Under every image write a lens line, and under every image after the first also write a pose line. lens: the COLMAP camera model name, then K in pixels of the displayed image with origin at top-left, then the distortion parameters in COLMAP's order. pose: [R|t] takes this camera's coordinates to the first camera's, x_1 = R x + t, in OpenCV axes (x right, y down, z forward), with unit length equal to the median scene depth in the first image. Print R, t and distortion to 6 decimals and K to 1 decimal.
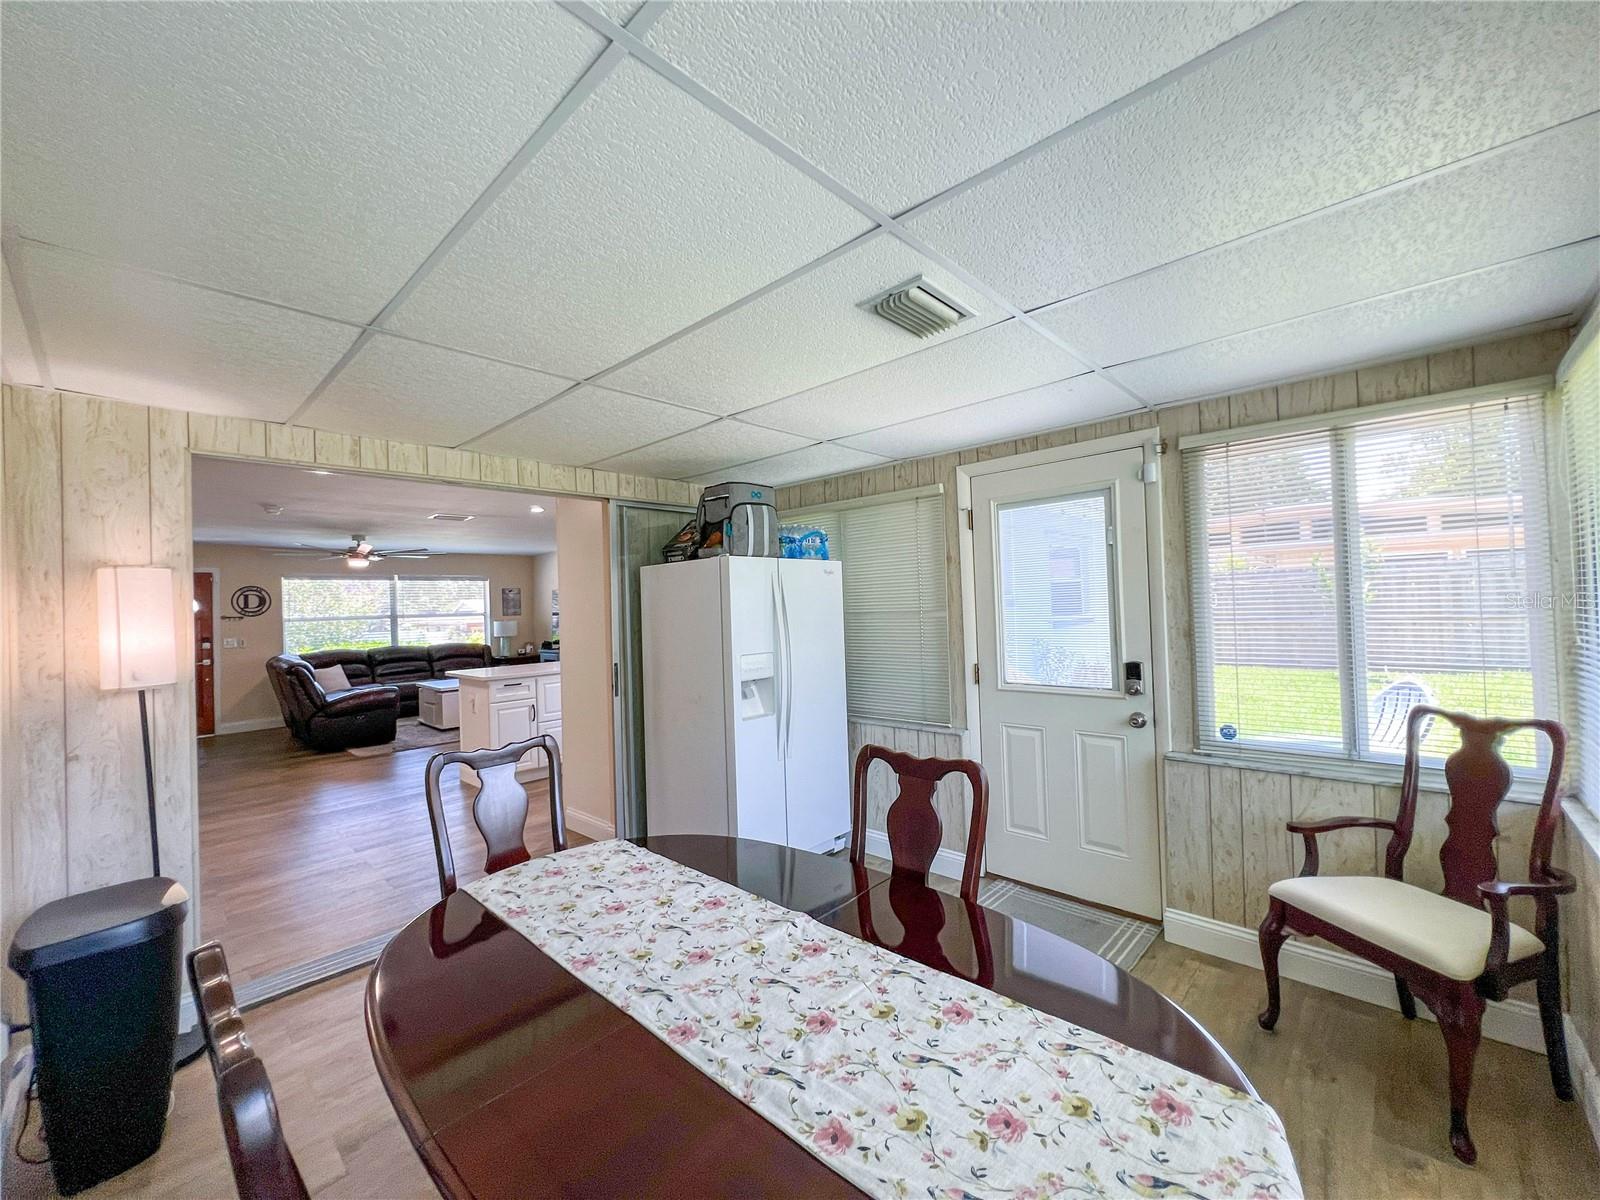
lens RADIAL K [[641.5, 0, 797.4], [0, 641.5, 597.9], [0, 0, 1]] dist [-0.002715, 0.000998]
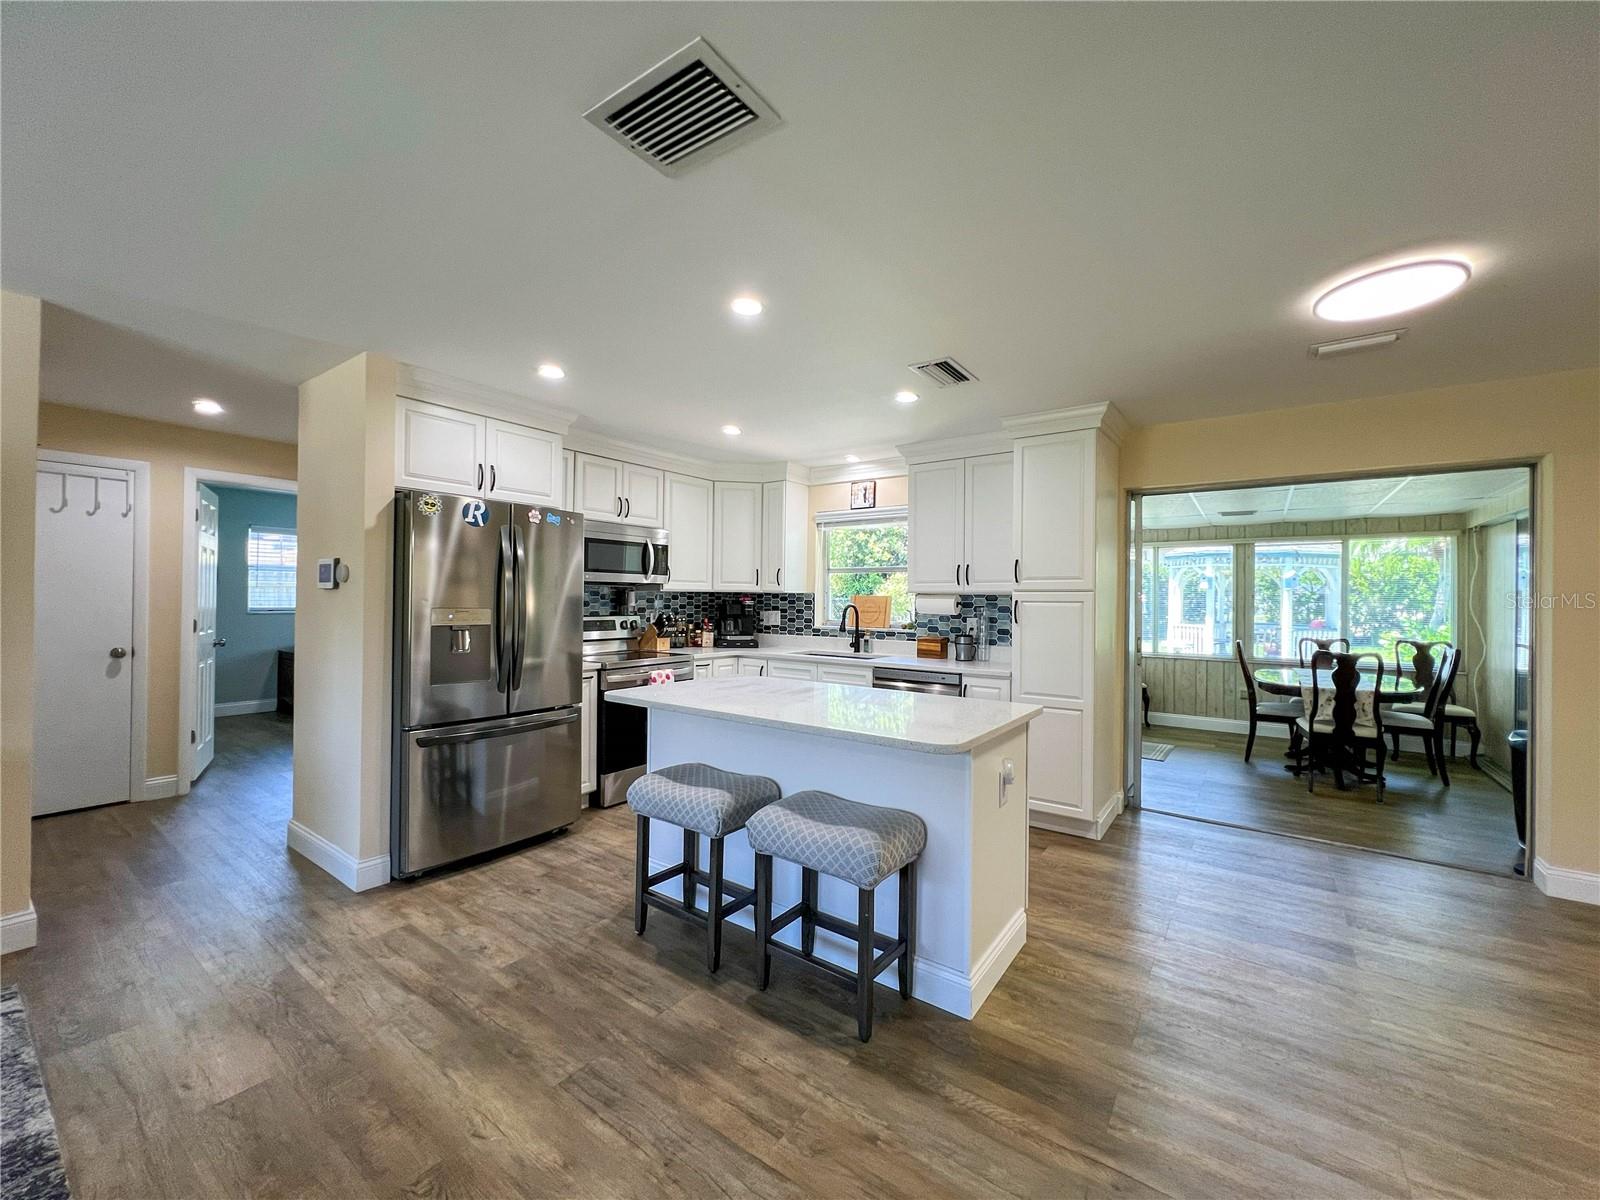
lens RADIAL K [[640.7, 0, 795.5], [0, 640.7, 597.5], [0, 0, 1]] dist [-0.001272, 0.000591]
pose [[-0.125733, 0.034800, 0.991454, -1.576614], [-0.019215, 0.999112, -0.037505, 0.098440], [-0.991878, -0.023766, -0.124953, 2.044088]]
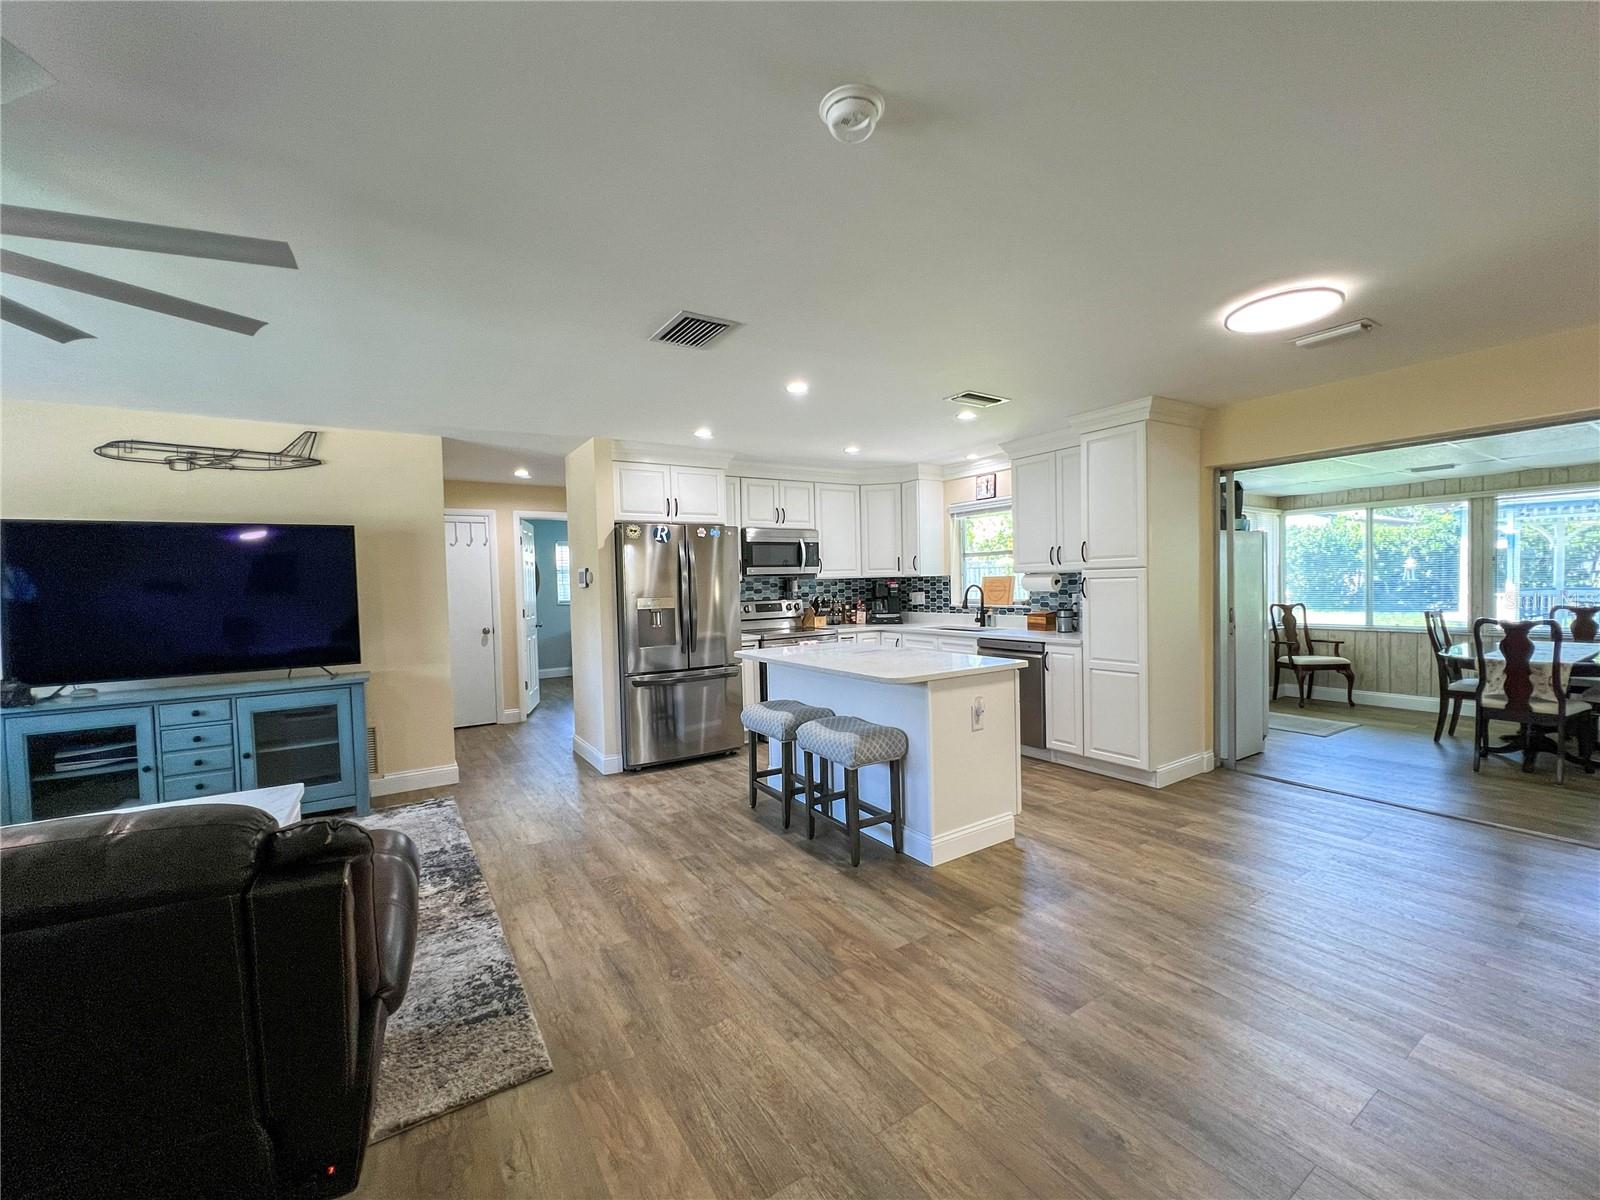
lens RADIAL K [[658.8, 0, 812.1], [0, 658.8, 605.4], [0, 0, 1]] dist [-0.000966, 0.000226]
pose [[0.231991, -0.006164, 0.972699, -1.945173], [0.005138, 0.999974, 0.005112, 0.100192], [-0.972704, 0.003812, 0.232016, 1.718633]]
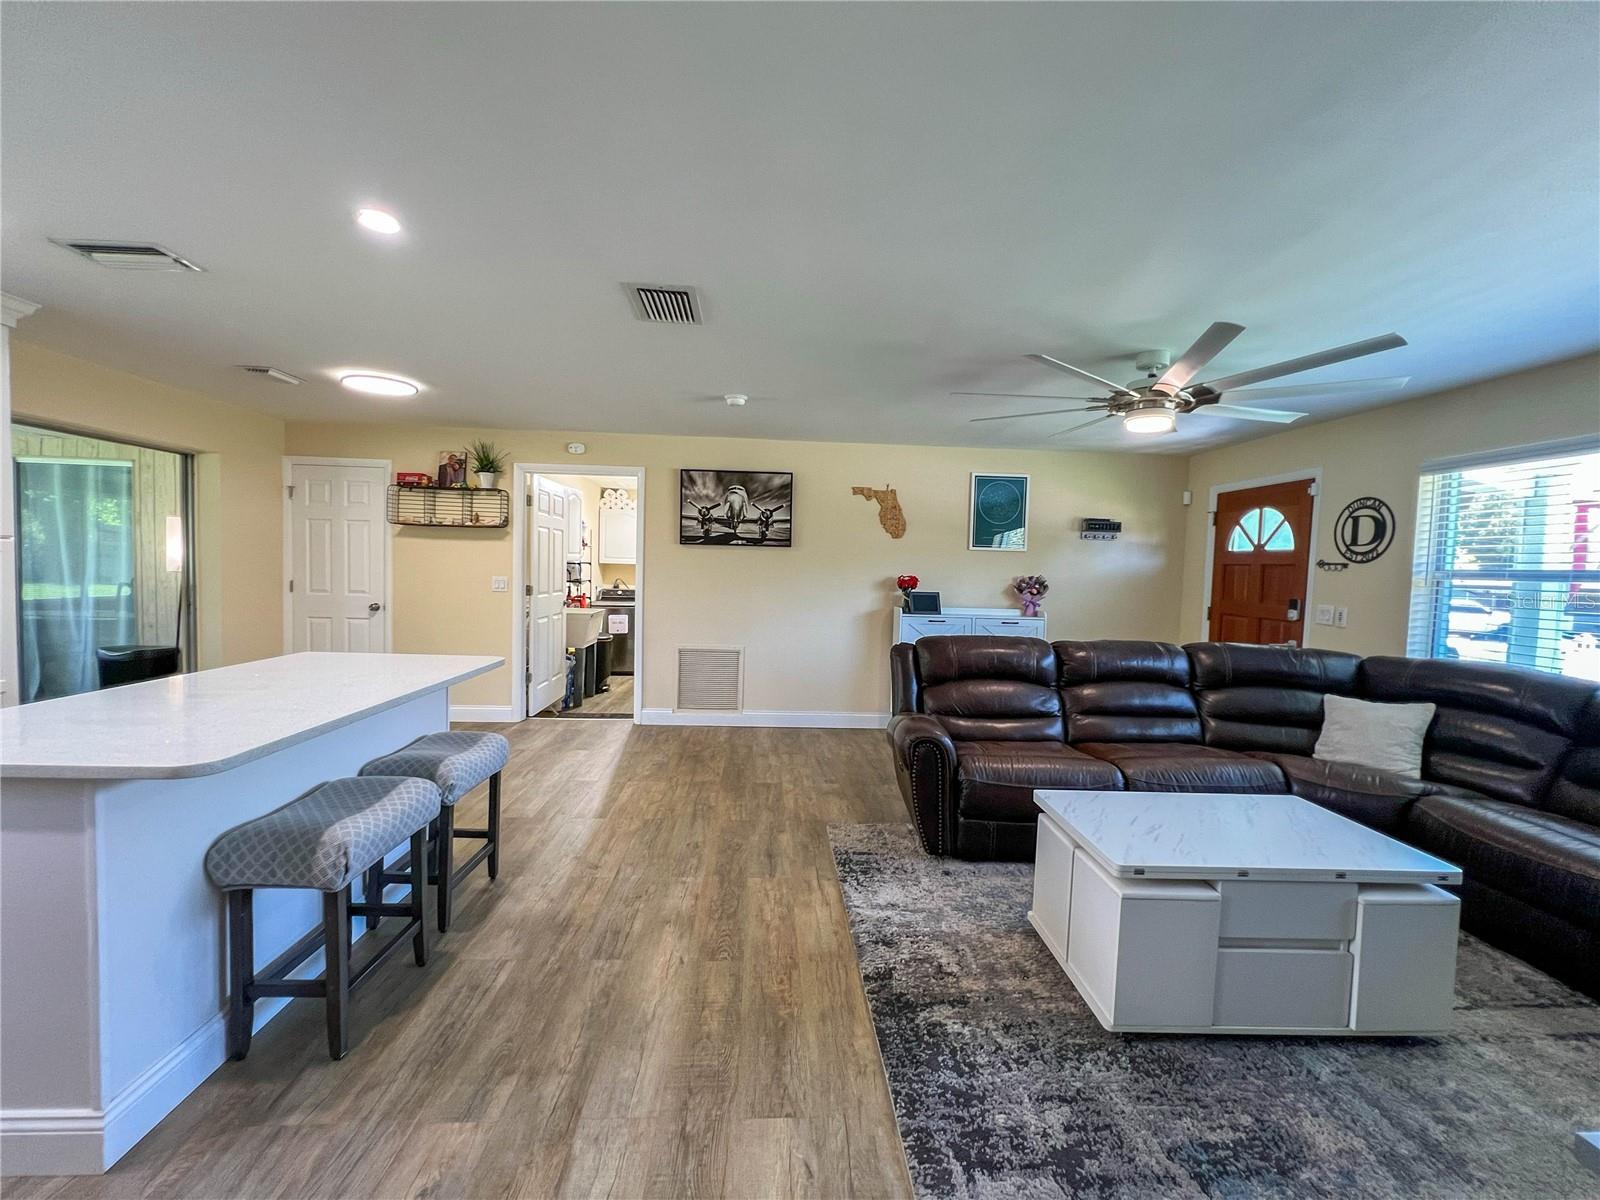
lens RADIAL K [[643.1, 0, 796.1], [0, 643.1, 595.9], [0, 0, 1]] dist [-0.001395, 0.000130]
pose [[-0.693315, 0.045873, -0.719173, -0.623099], [0.002737, 0.998132, 0.061028, 0.062759], [0.720630, 0.040344, -0.692145, 2.787350]]
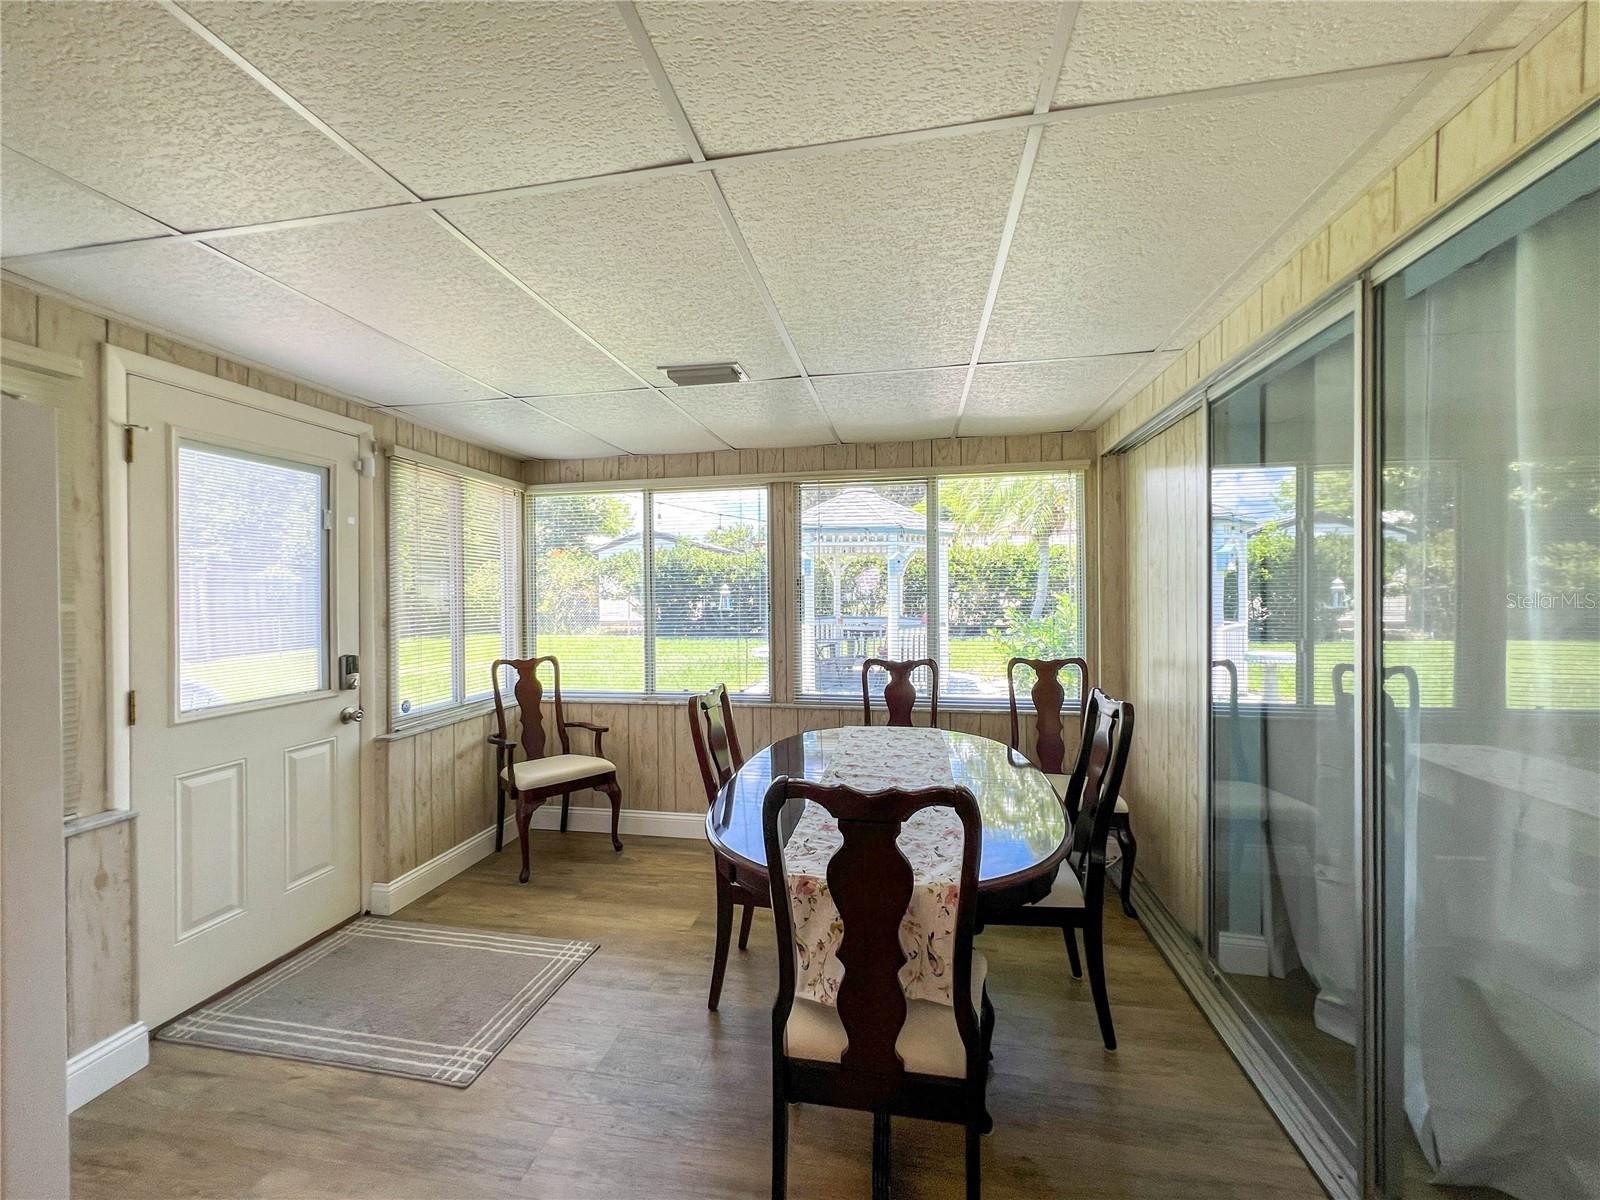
lens RADIAL K [[641.5, 0, 797.4], [0, 641.5, 597.9], [0, 0, 1]] dist [-0.002715, 0.000998]
pose [[-0.543876, 0.032645, 0.838530, -0.584905], [0.014466, 0.999459, -0.029528, 0.046412], [-0.839041, -0.003930, -0.544054, 0.860053]]
